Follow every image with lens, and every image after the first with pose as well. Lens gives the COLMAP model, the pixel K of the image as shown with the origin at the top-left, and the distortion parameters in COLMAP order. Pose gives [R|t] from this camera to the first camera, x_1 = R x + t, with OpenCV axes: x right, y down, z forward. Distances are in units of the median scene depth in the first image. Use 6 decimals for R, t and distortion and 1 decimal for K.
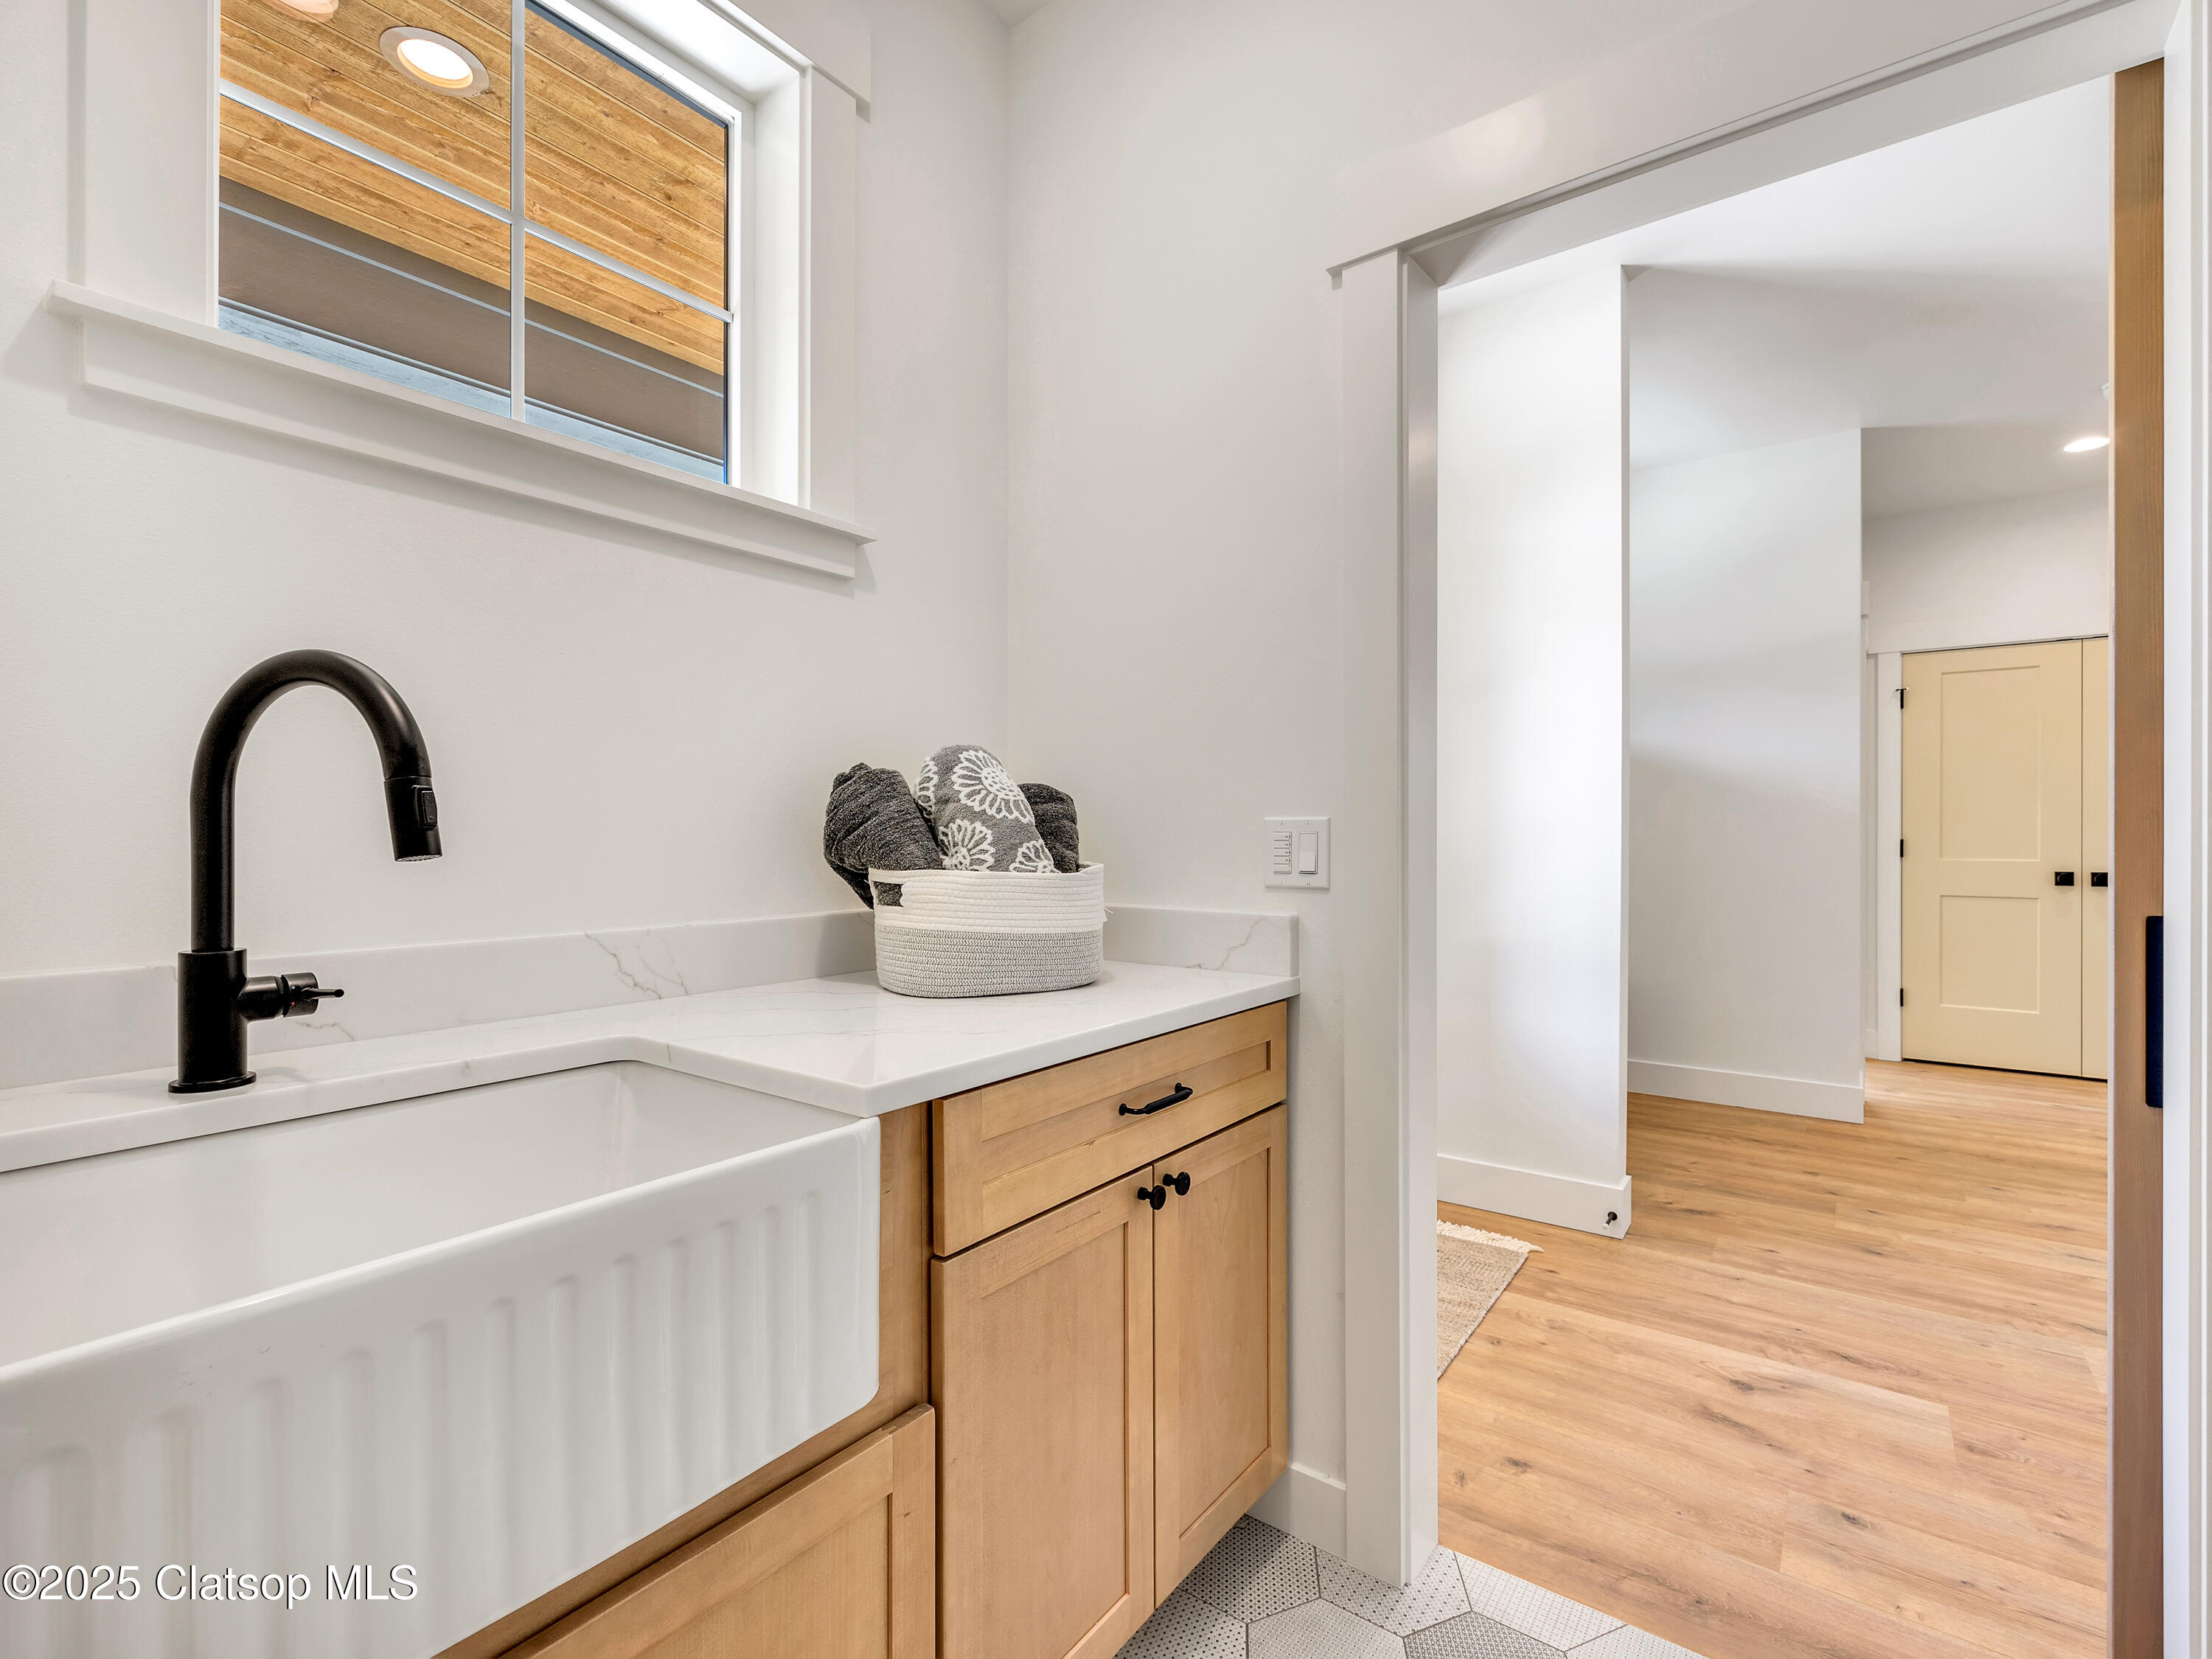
lens RADIAL K [[1013.2, 0, 1106.0], [0, 1013.2, 829.5], [0, 0, 1]] dist [0.002391, 0.000601]
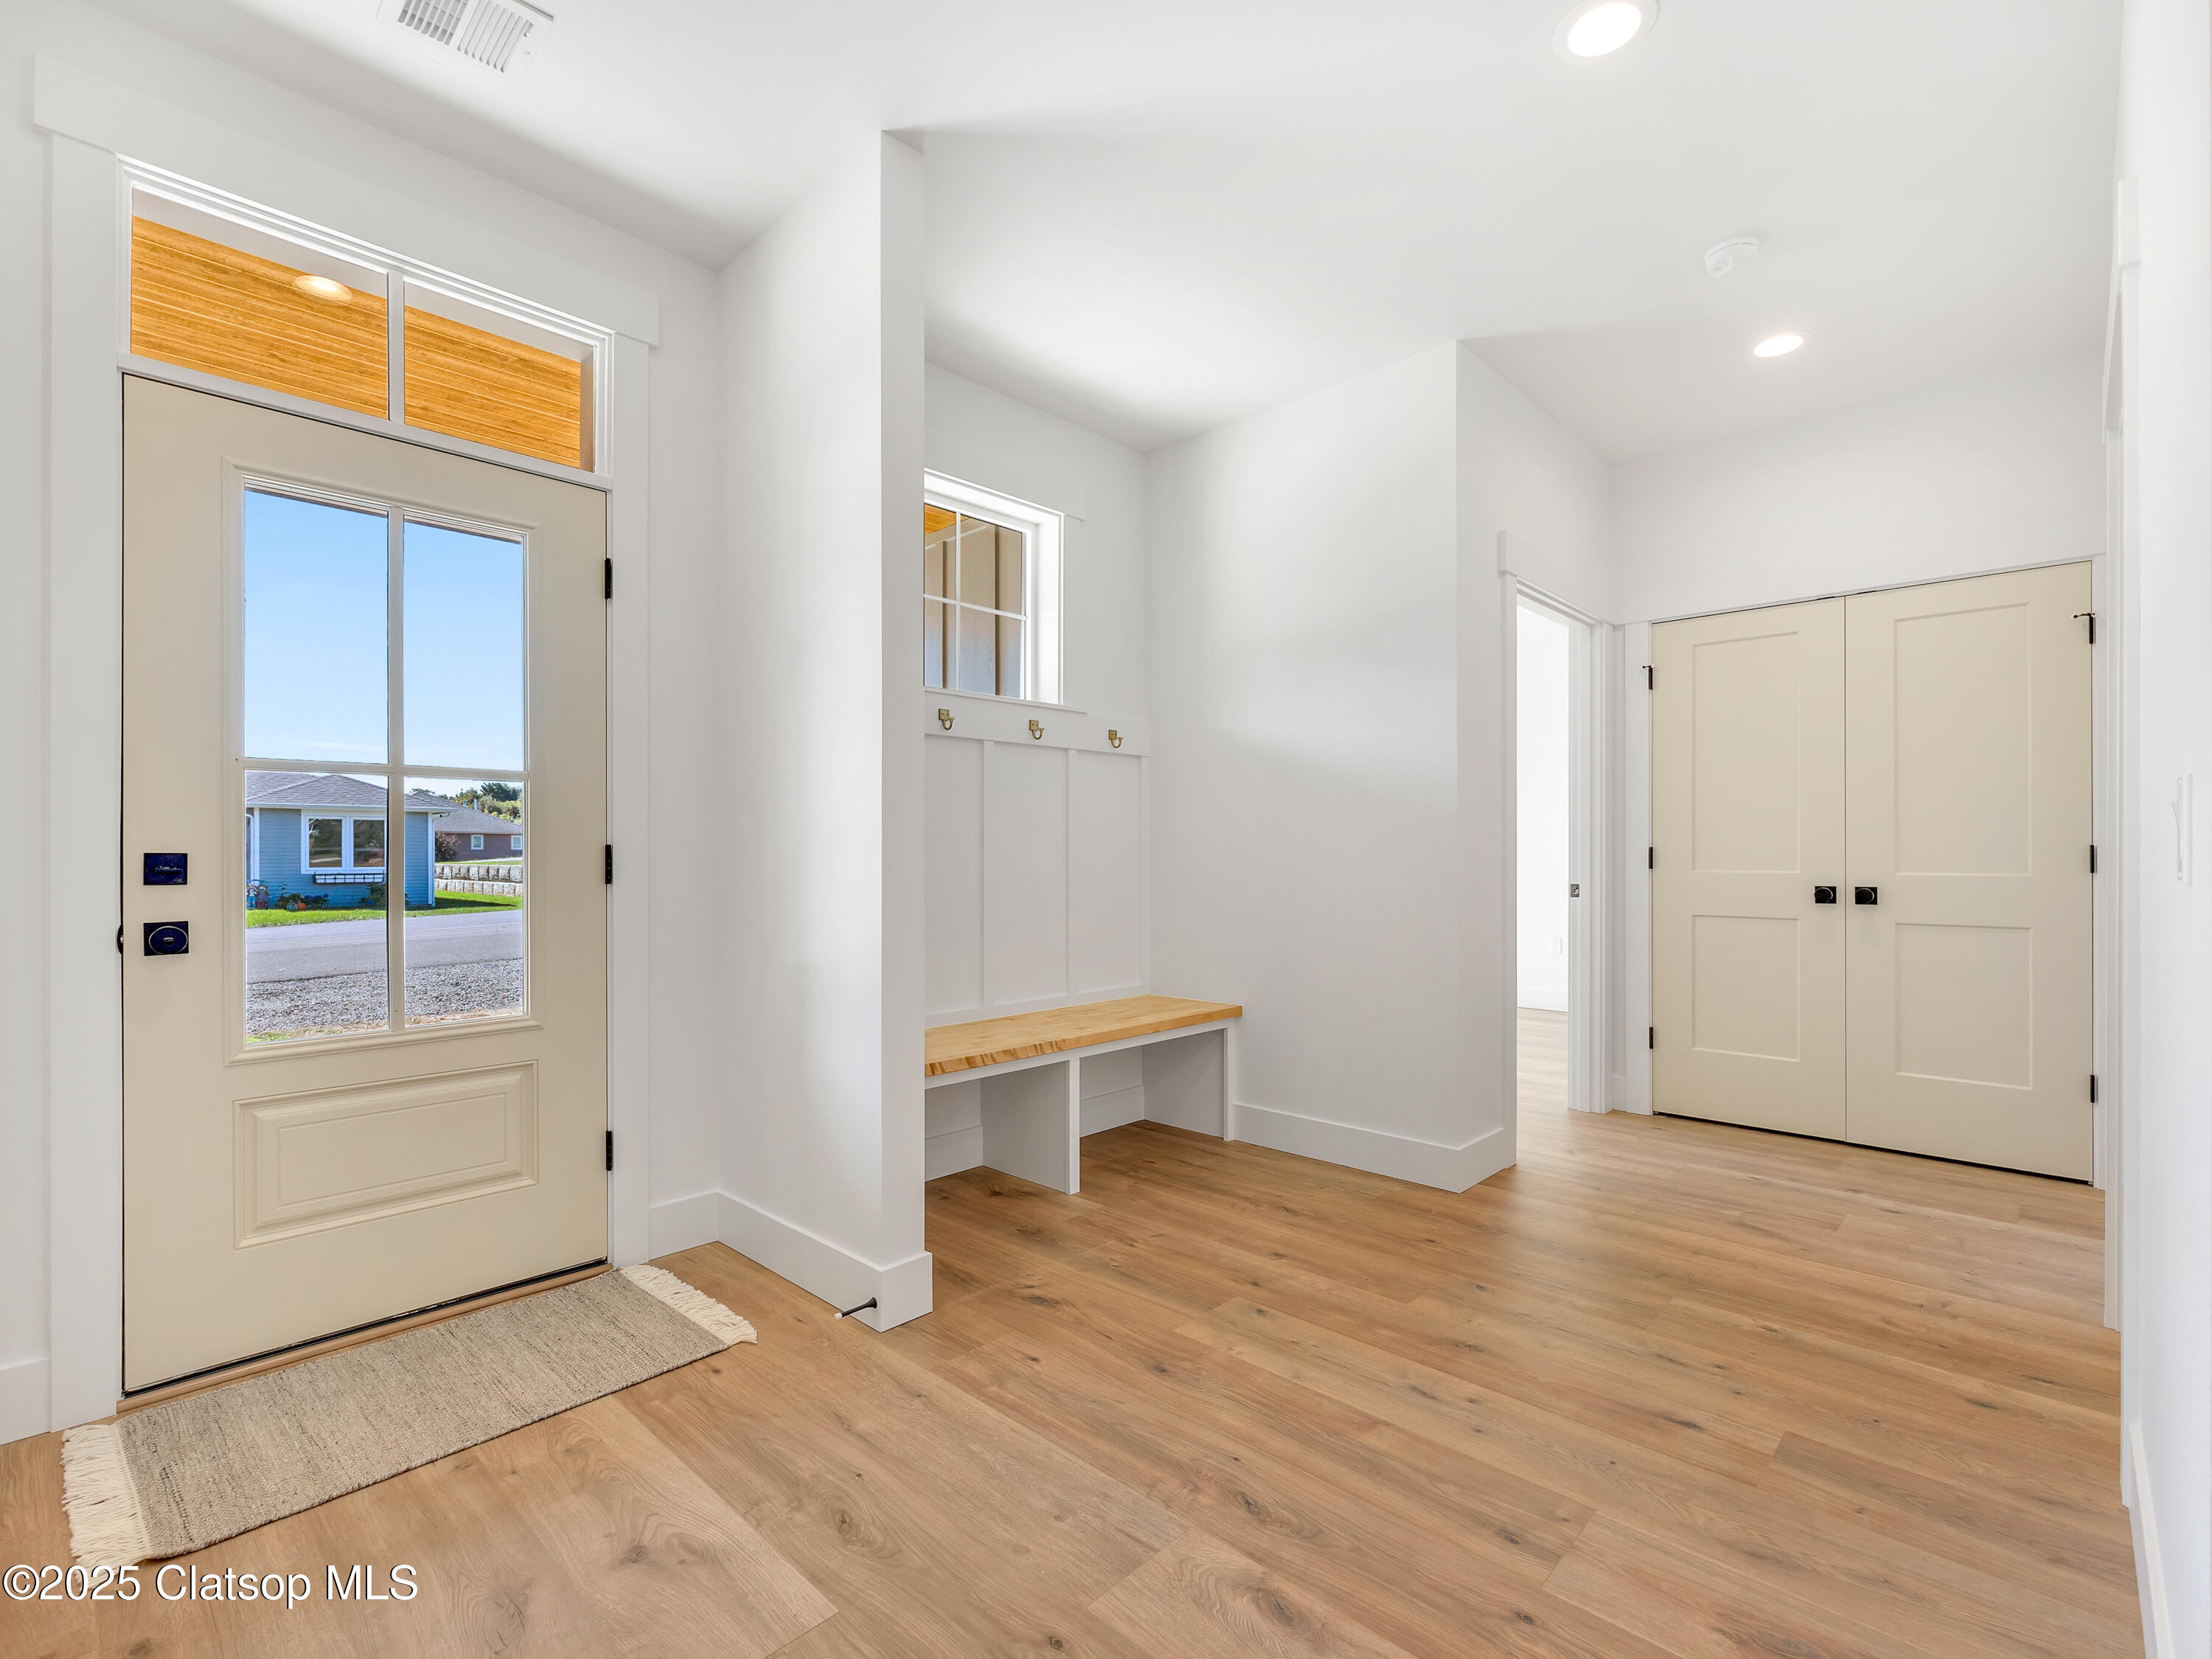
lens RADIAL K [[1020.1, 0, 1090.8], [0, 1020.1, 843.9], [0, 0, 1]] dist [0.000687, 0.000038]
pose [[0.992704, -0.001440, -0.120570, 0.749681], [0.000853, 0.999988, -0.004915, 0.018924], [0.120575, 0.004776, 0.992693, 0.206030]]
